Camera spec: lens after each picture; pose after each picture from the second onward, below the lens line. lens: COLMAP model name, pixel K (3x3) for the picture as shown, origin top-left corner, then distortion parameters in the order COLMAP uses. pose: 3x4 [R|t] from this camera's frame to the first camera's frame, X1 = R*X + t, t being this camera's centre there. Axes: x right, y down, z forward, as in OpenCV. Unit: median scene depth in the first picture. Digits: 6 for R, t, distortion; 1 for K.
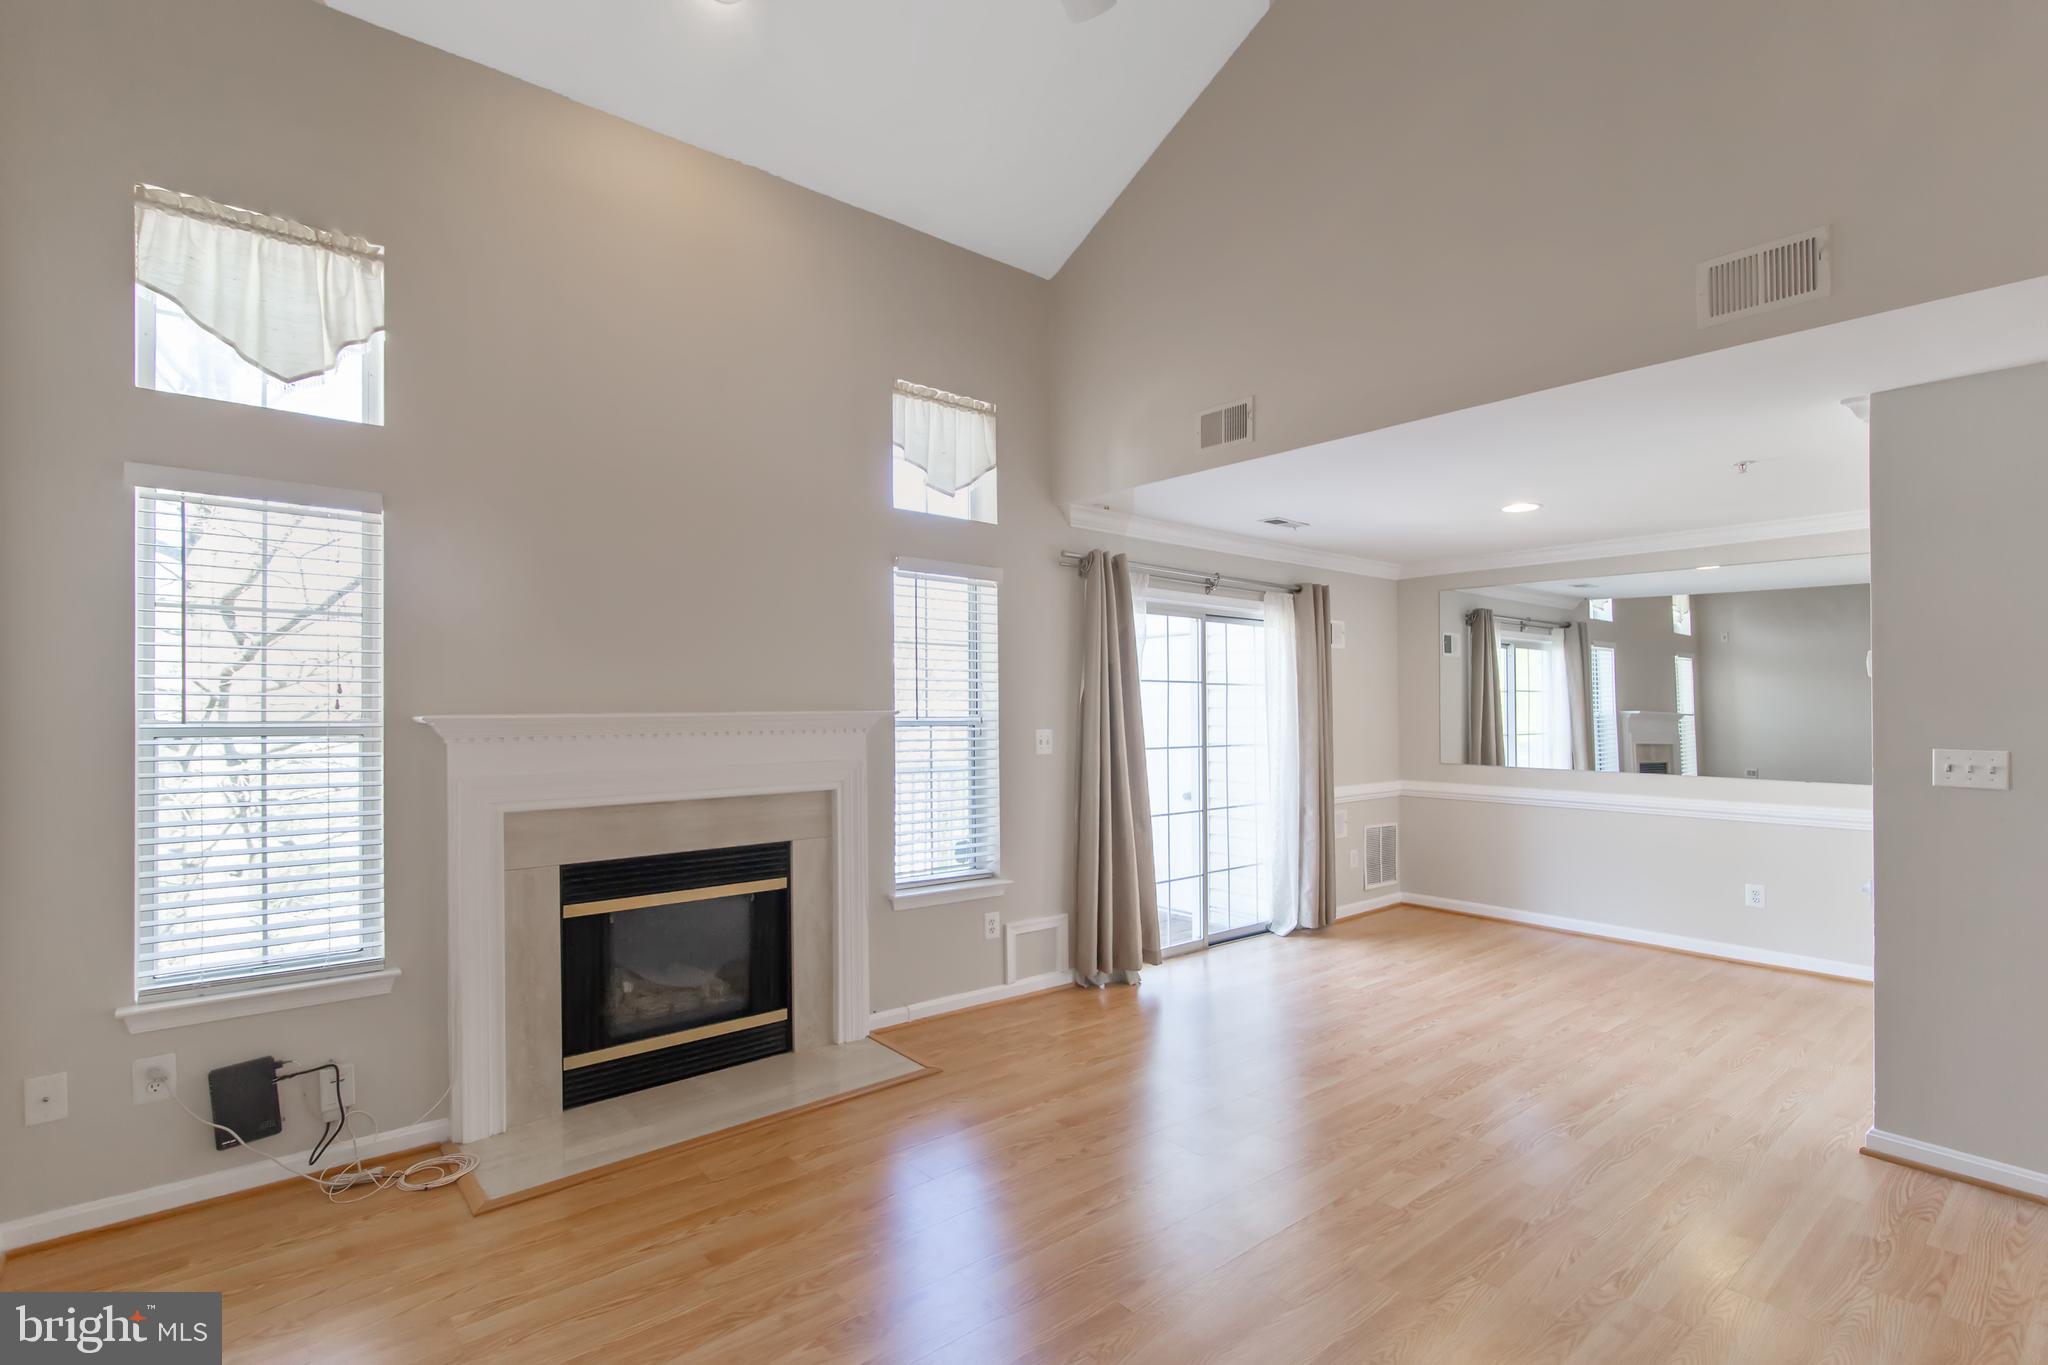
lens RADIAL K [[955.6, 0, 1017.0], [0, 955.6, 689.2], [0, 0, 1]] dist [0.000847, 0.001389]
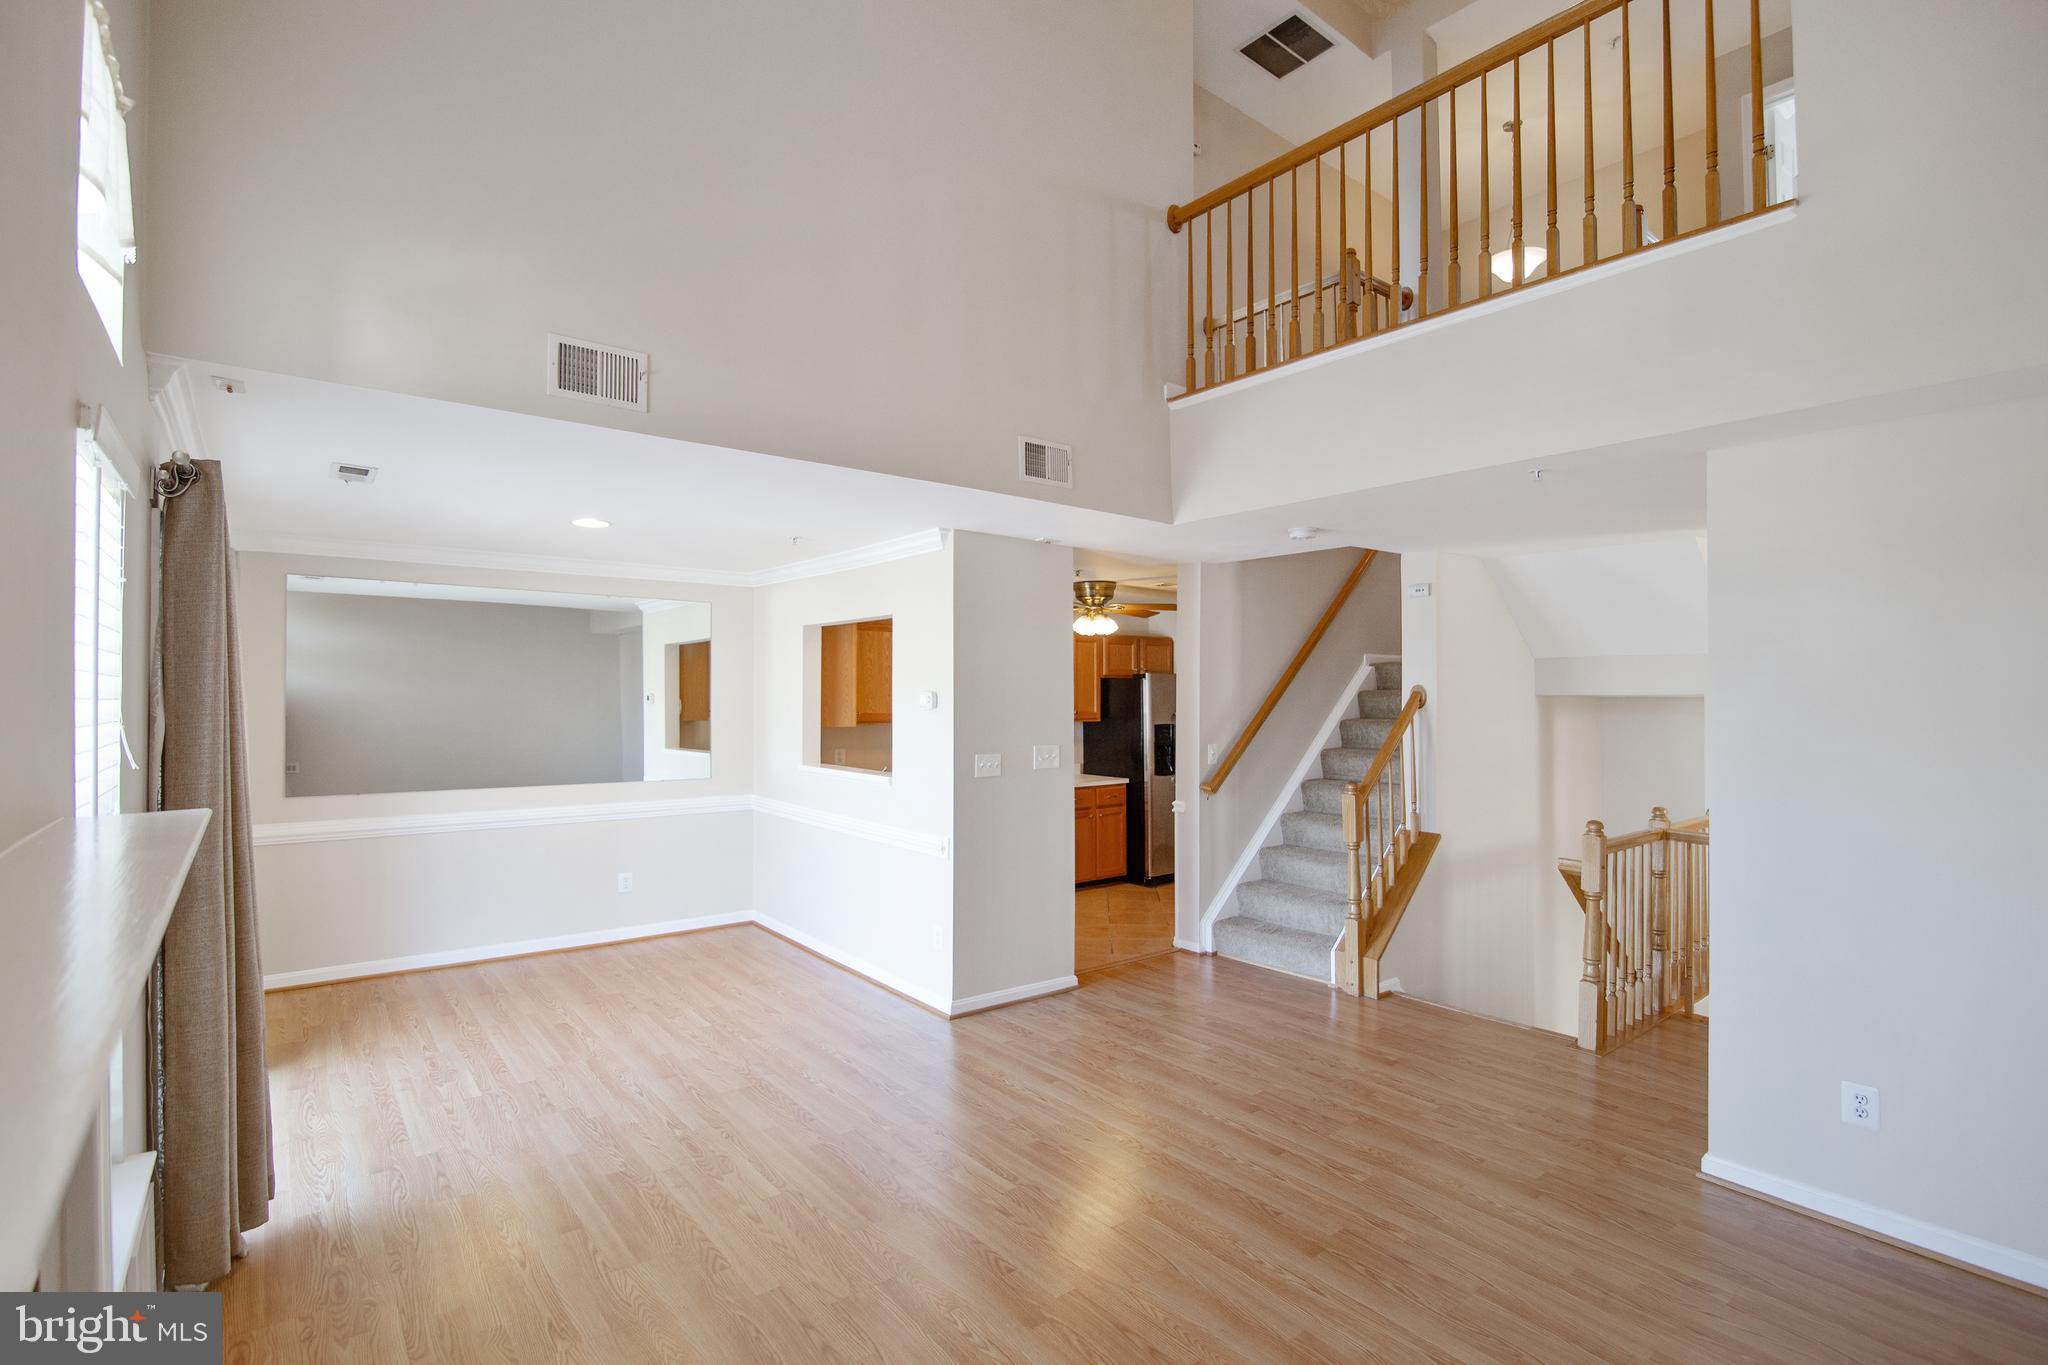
lens RADIAL K [[951.8, 0, 1012.7], [0, 951.8, 680.3], [0, 0, 1]] dist [-0.013139, -0.000095]
pose [[0.033988, 0.014245, 0.999321, -0.387643], [-0.022379, 0.999659, -0.013489, -0.026252], [-0.999172, -0.021905, 0.034295, 0.510434]]
